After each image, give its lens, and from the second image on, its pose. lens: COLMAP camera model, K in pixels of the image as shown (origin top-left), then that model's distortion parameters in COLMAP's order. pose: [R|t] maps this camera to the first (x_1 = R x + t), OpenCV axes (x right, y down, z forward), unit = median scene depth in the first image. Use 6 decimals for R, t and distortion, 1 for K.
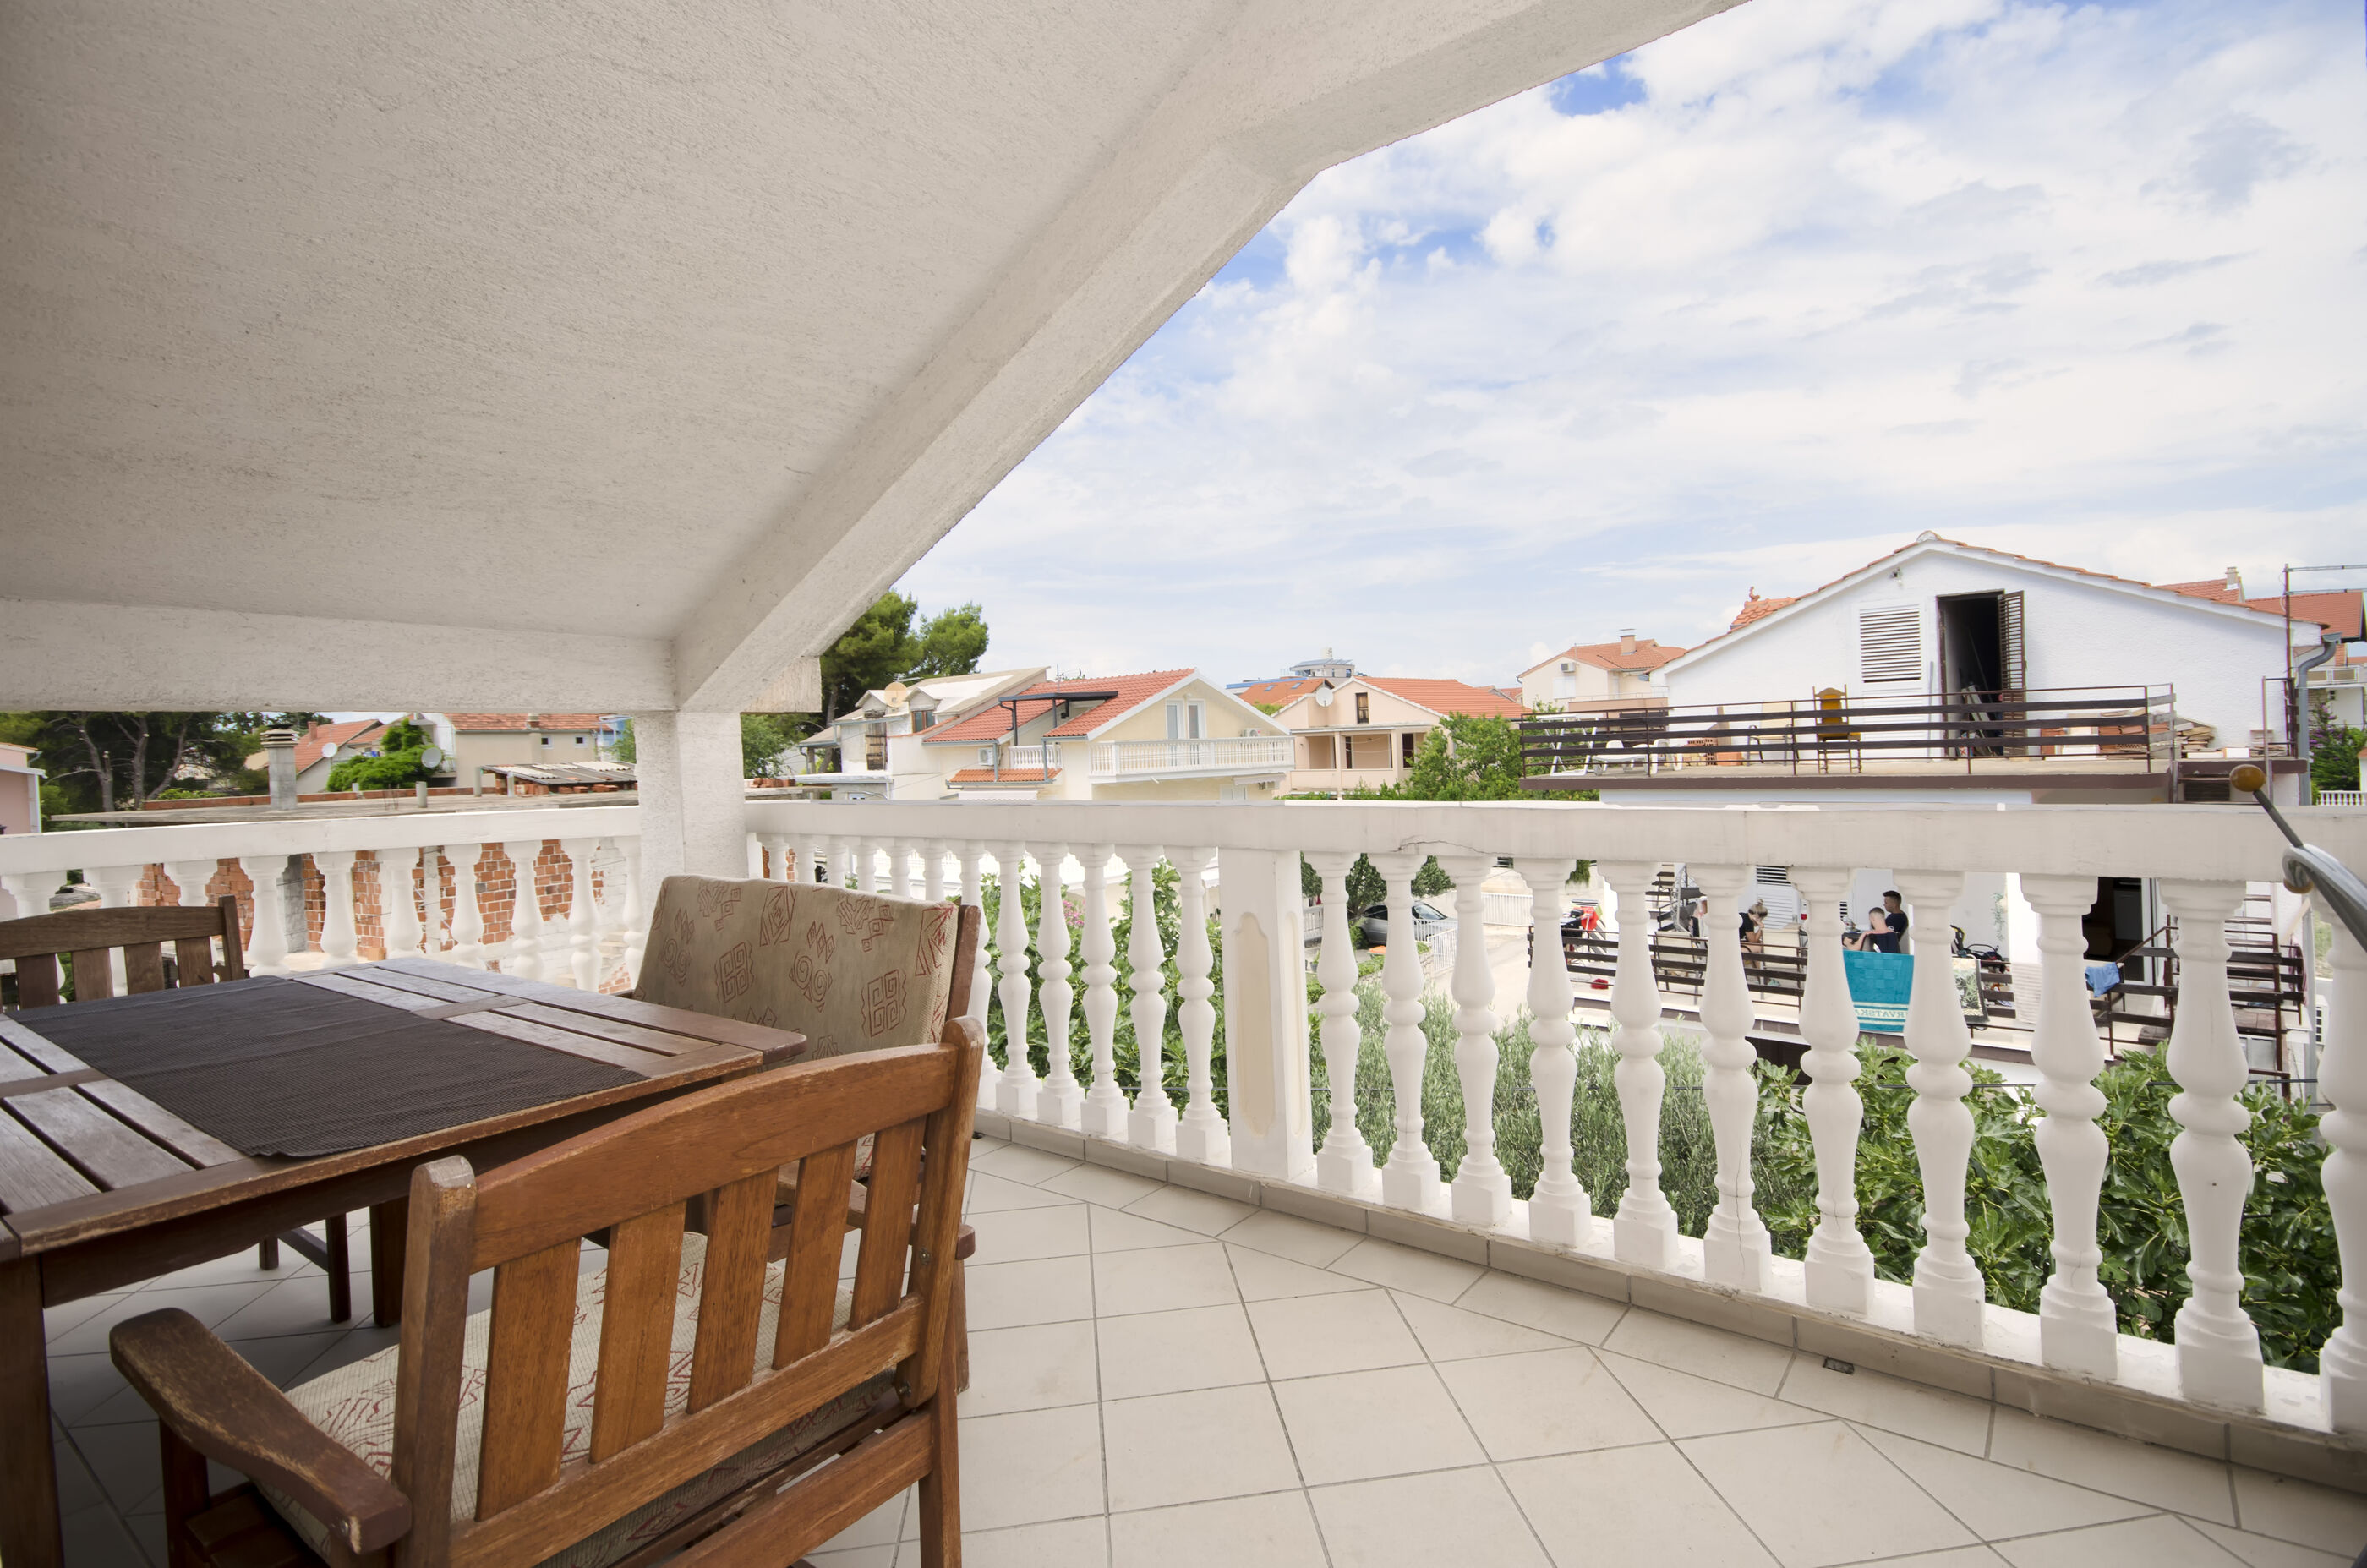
lens RADIAL K [[1173.7, 0, 1187.3], [0, 1173.7, 735.0], [0, 0, 1]] dist [0.018017, -0.007906]
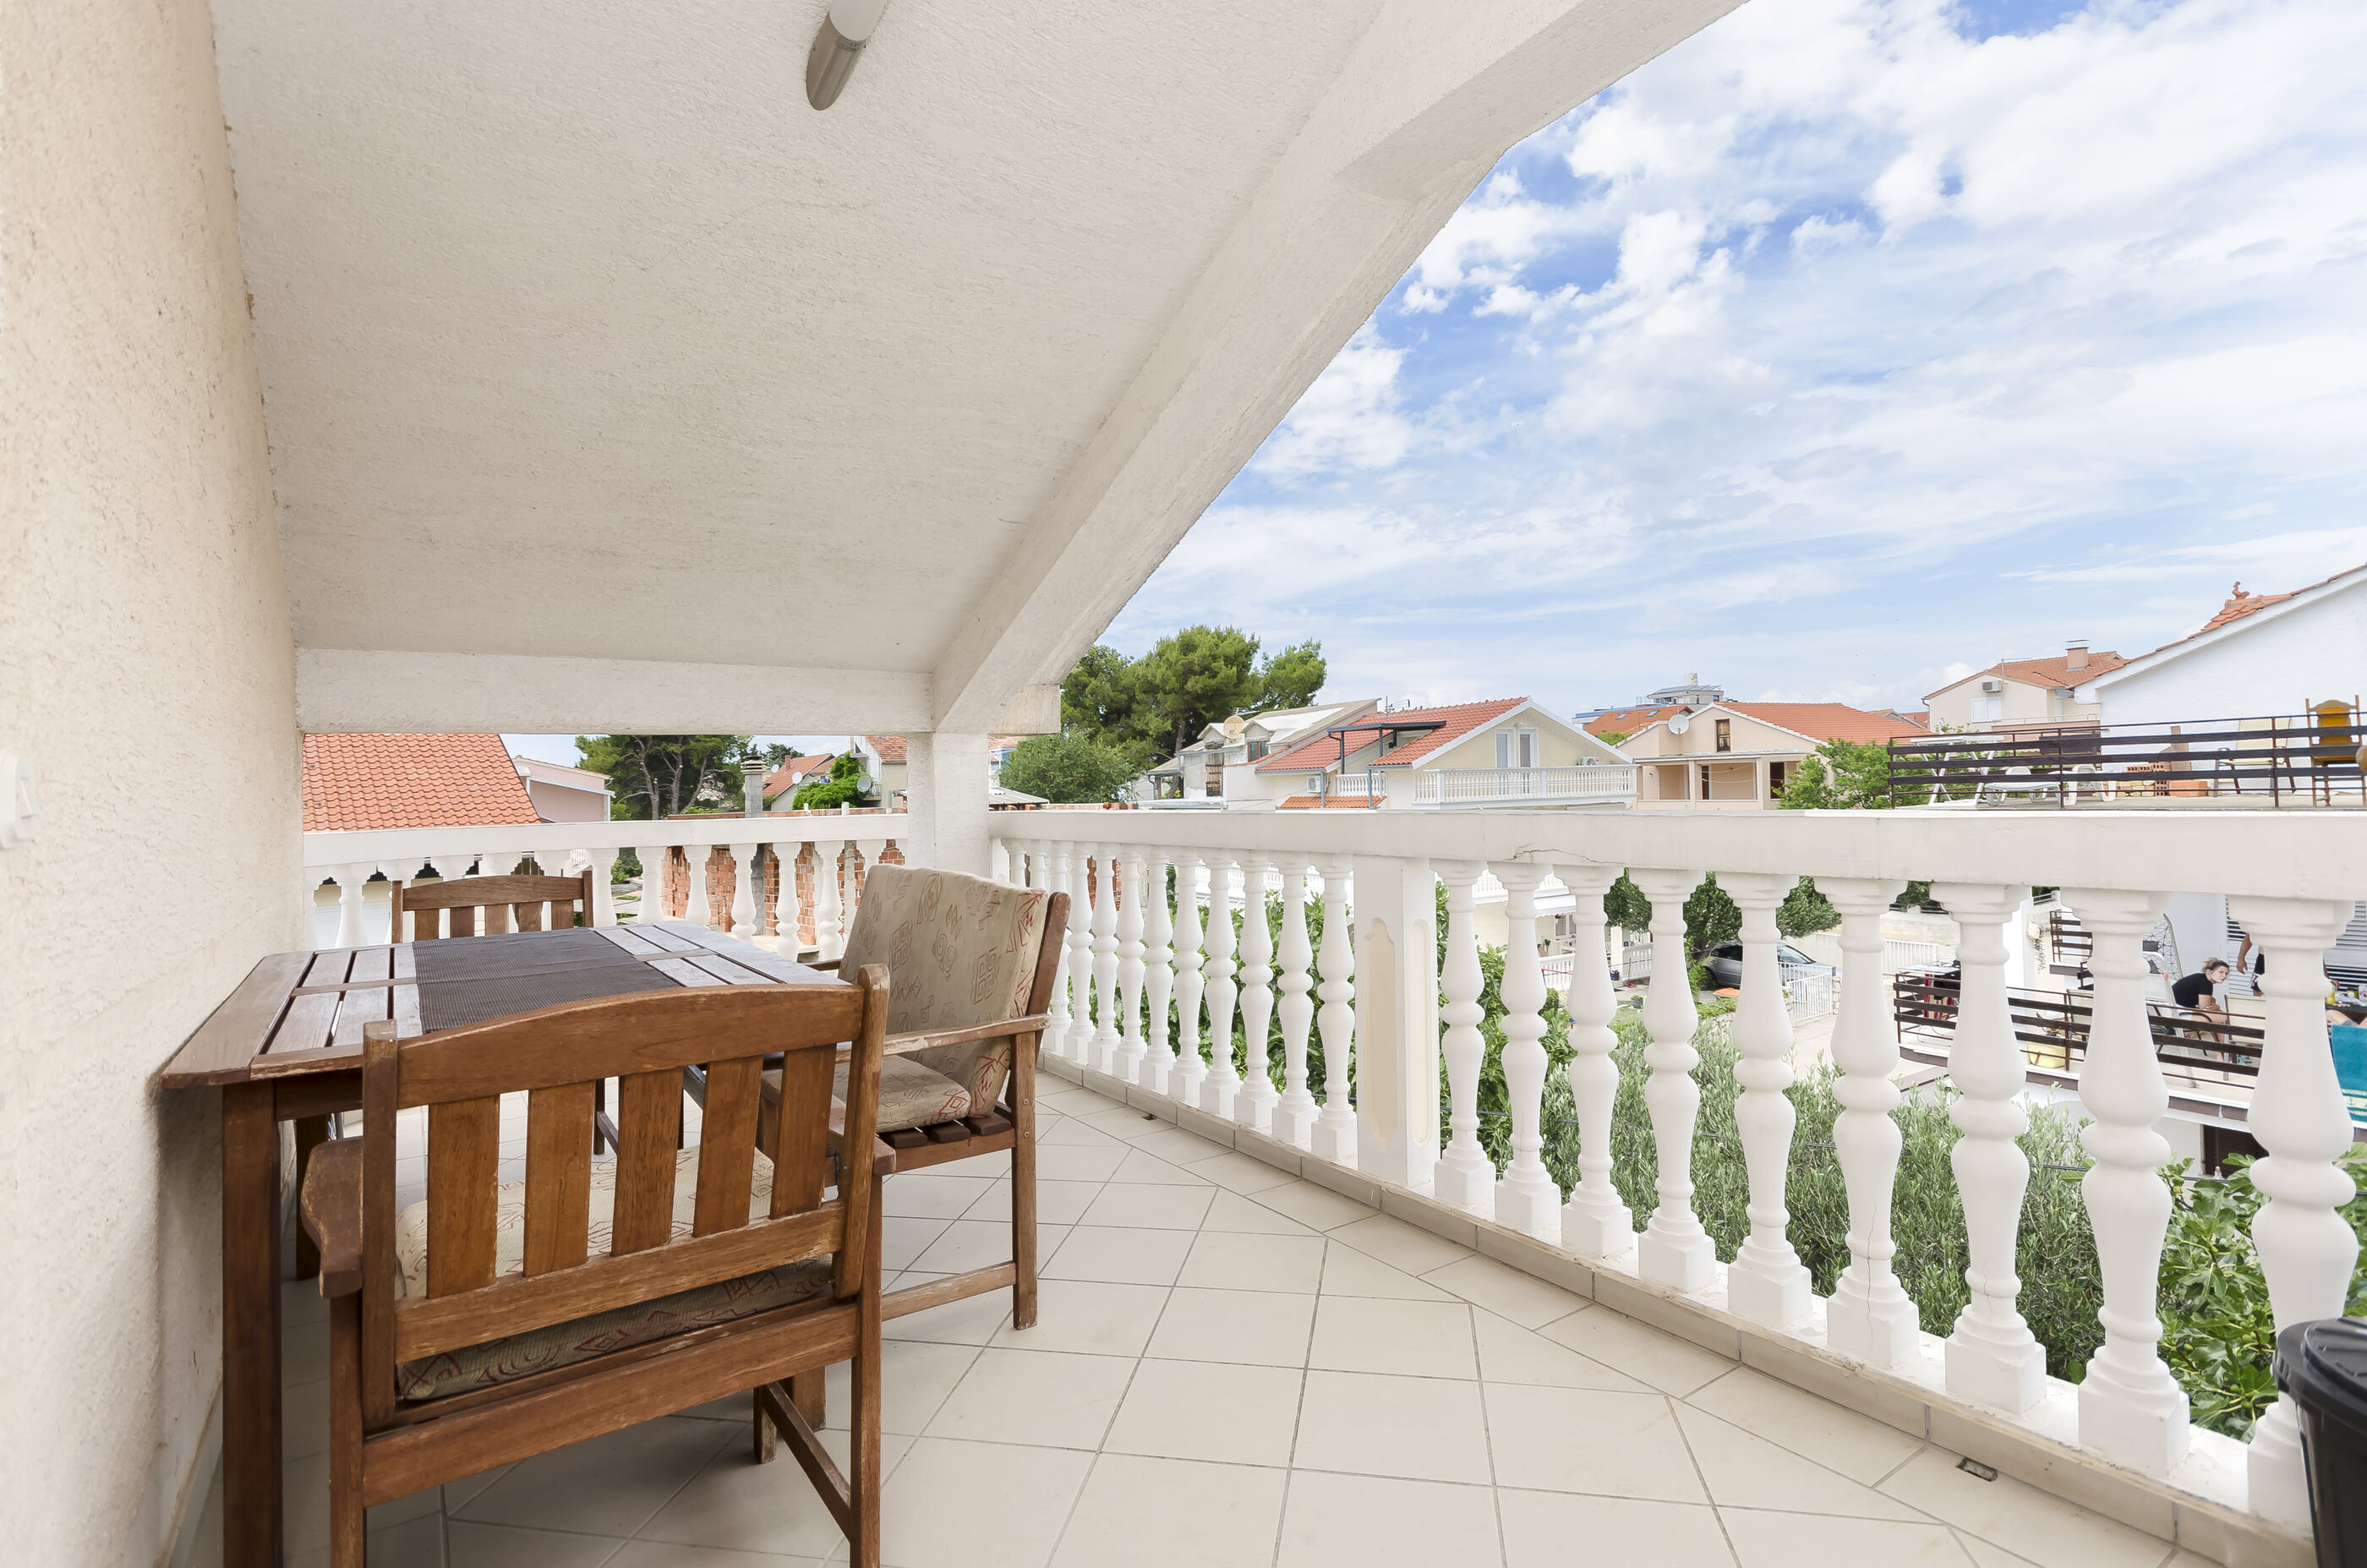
lens RADIAL K [[1126.6, 0, 1174.8], [0, 1126.6, 740.8], [0, 0, 1]] dist [0.010806, -0.006679]
pose [[0.941262, -0.011470, -0.337483, 0.109806], [0.002730, 0.999649, -0.026360, 0.011533], [0.337667, 0.023891, 0.940962, 0.010949]]
